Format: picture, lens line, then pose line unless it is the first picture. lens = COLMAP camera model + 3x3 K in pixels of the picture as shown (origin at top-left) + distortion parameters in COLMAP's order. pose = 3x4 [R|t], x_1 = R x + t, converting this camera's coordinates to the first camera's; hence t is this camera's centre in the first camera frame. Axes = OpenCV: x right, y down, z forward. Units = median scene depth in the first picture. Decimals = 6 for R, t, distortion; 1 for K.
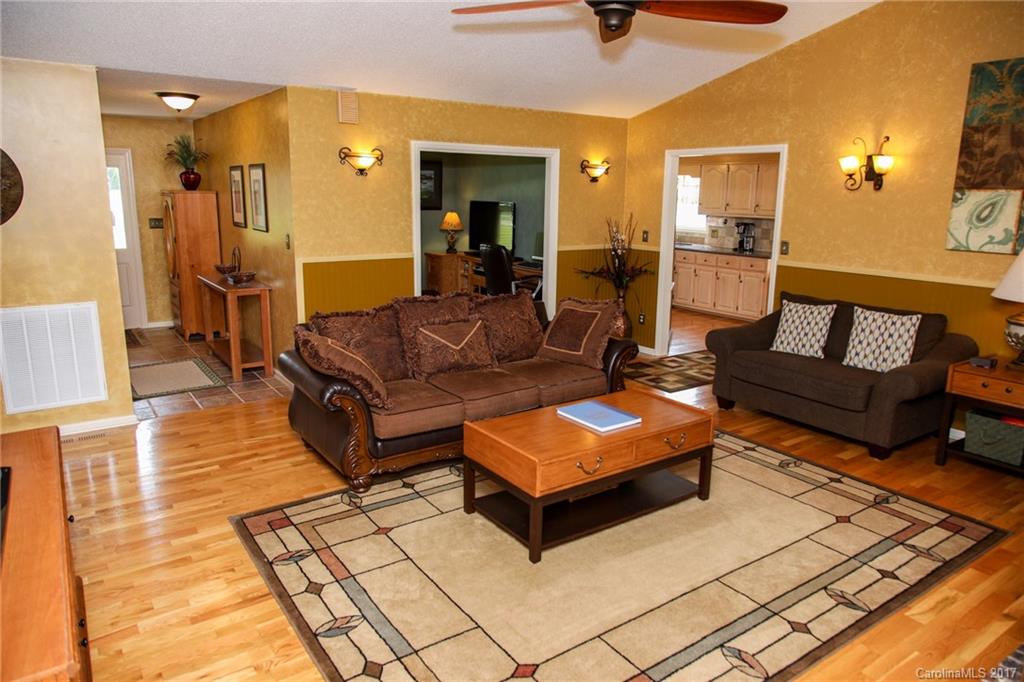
lens RADIAL K [[681.9, 0, 520.3], [0, 681.9, 339.0], [0, 0, 1]] dist [-0.035340, 0.030398]
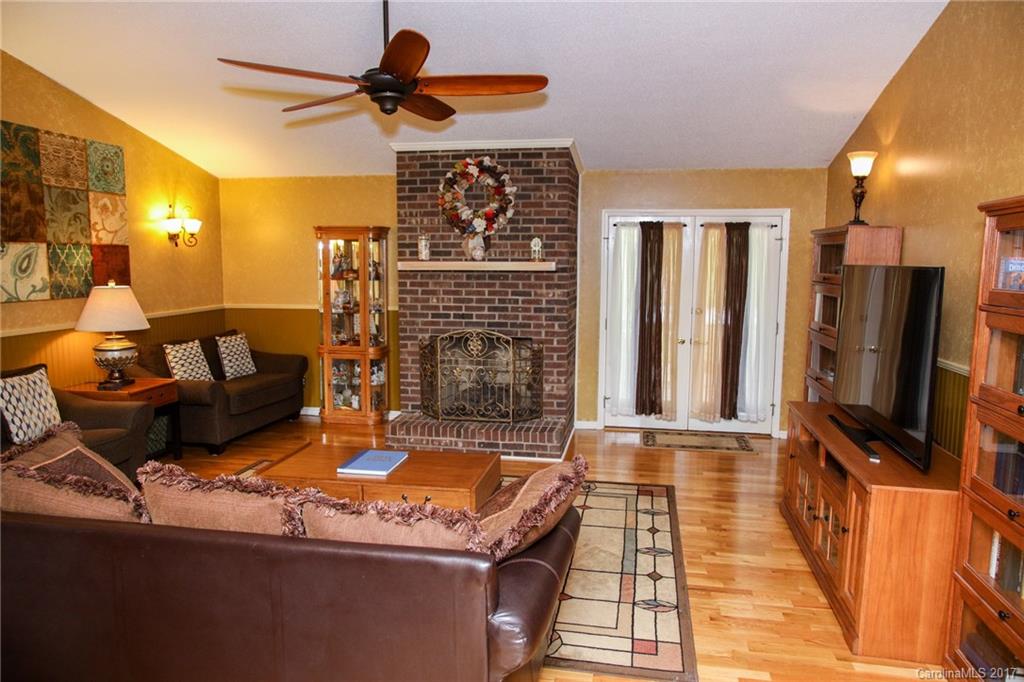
lens RADIAL K [[686.8, 0, 515.4], [0, 686.8, 335.8], [0, 0, 1]] dist [-0.028080, 0.037802]
pose [[-0.696434, -0.104658, 0.709948, -0.559347], [0.135252, 0.952435, 0.273082, -0.244712], [-0.704760, 0.286206, -0.649153, 1.080640]]
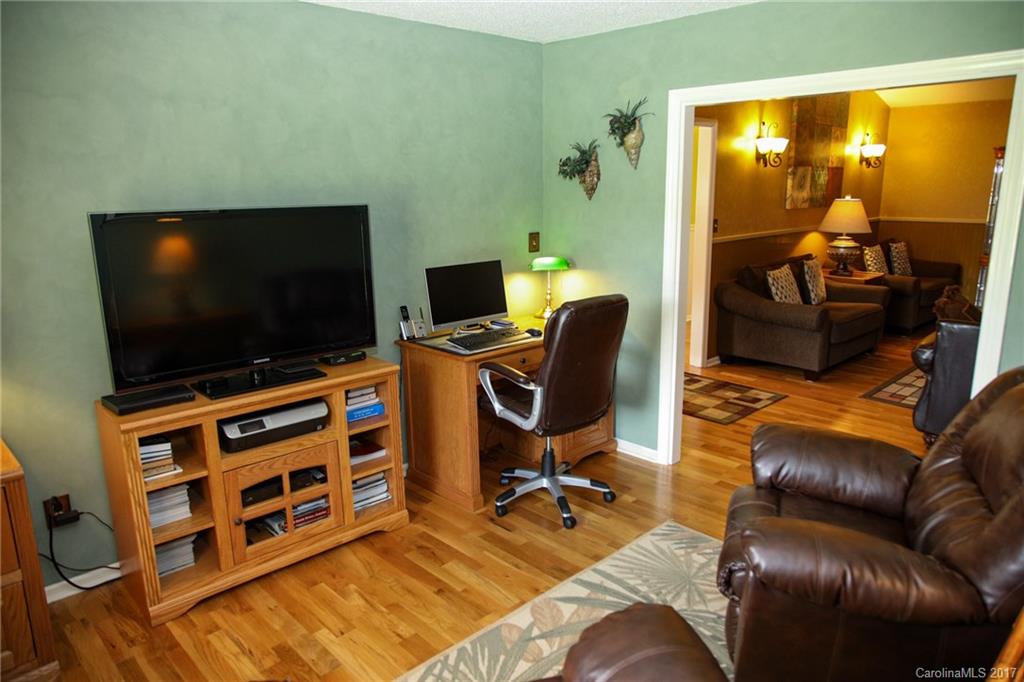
lens RADIAL K [[686.8, 0, 515.4], [0, 686.8, 335.8], [0, 0, 1]] dist [-0.028080, 0.037802]
pose [[-0.143230, -0.231178, 0.962311, -0.674774], [0.220704, 0.940389, 0.258761, -0.361358], [-0.964767, 0.249448, -0.083670, 1.654833]]
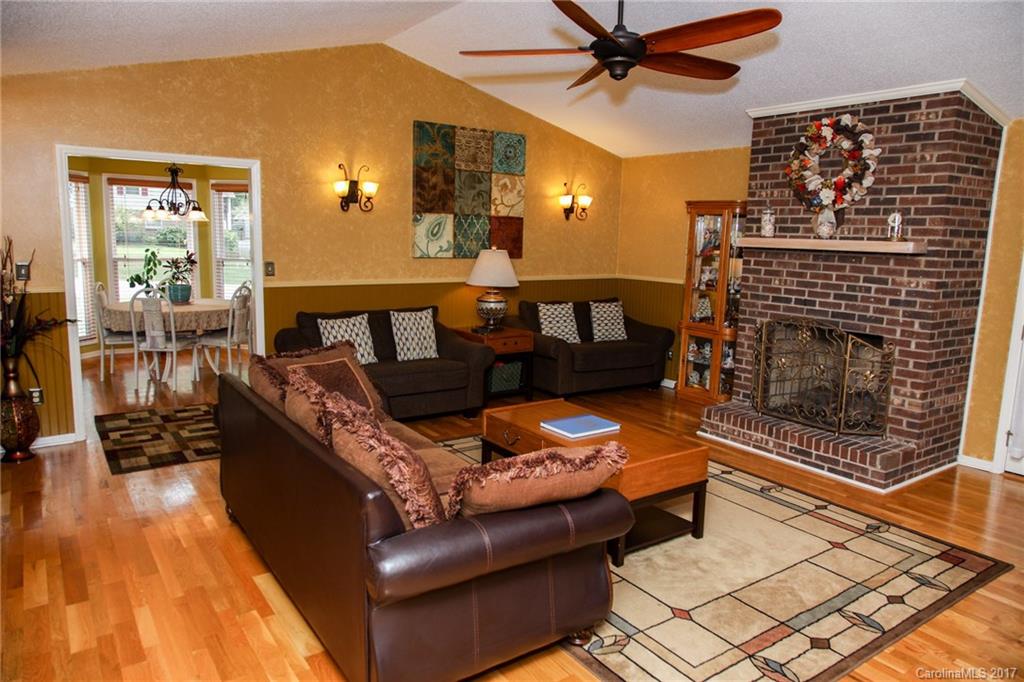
lens RADIAL K [[686.8, 0, 515.4], [0, 686.8, 335.8], [0, 0, 1]] dist [-0.028080, 0.037802]
pose [[-0.002616, -0.169795, 0.985476, -0.679016], [0.182510, 0.968846, 0.167414, -0.166134], [-0.983200, 0.180298, 0.028455, 0.763497]]
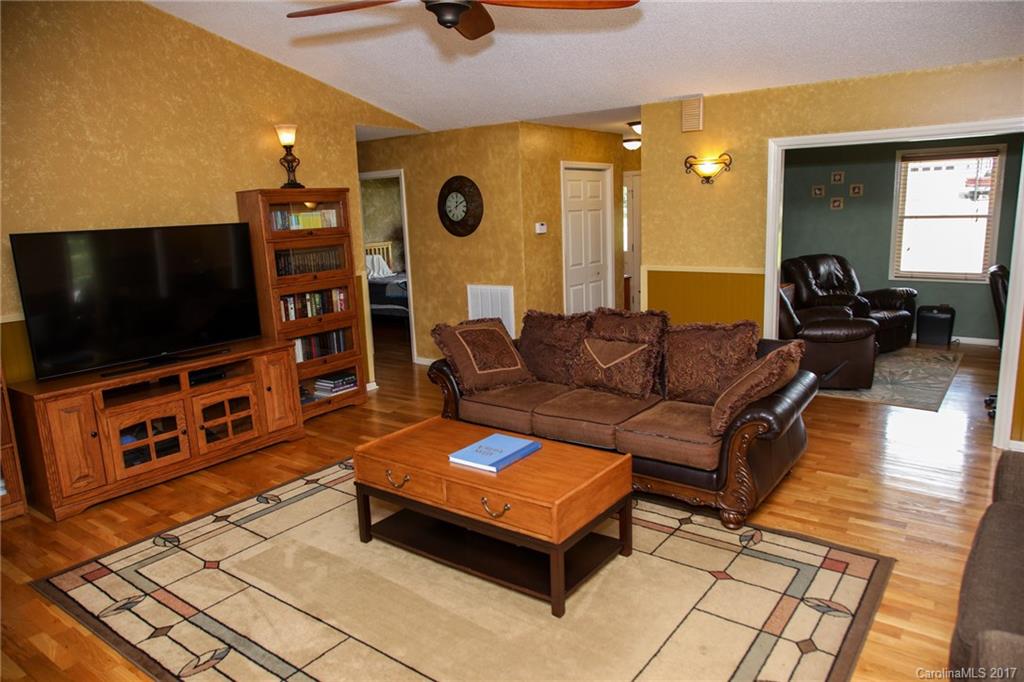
lens RADIAL K [[681.9, 0, 520.3], [0, 681.9, 339.0], [0, 0, 1]] dist [-0.035340, 0.030398]
pose [[0.314076, 0.154674, -0.936713, 0.679701], [-0.163011, 0.980773, 0.107292, -0.096860], [0.935299, 0.118997, 0.333251, 0.519475]]
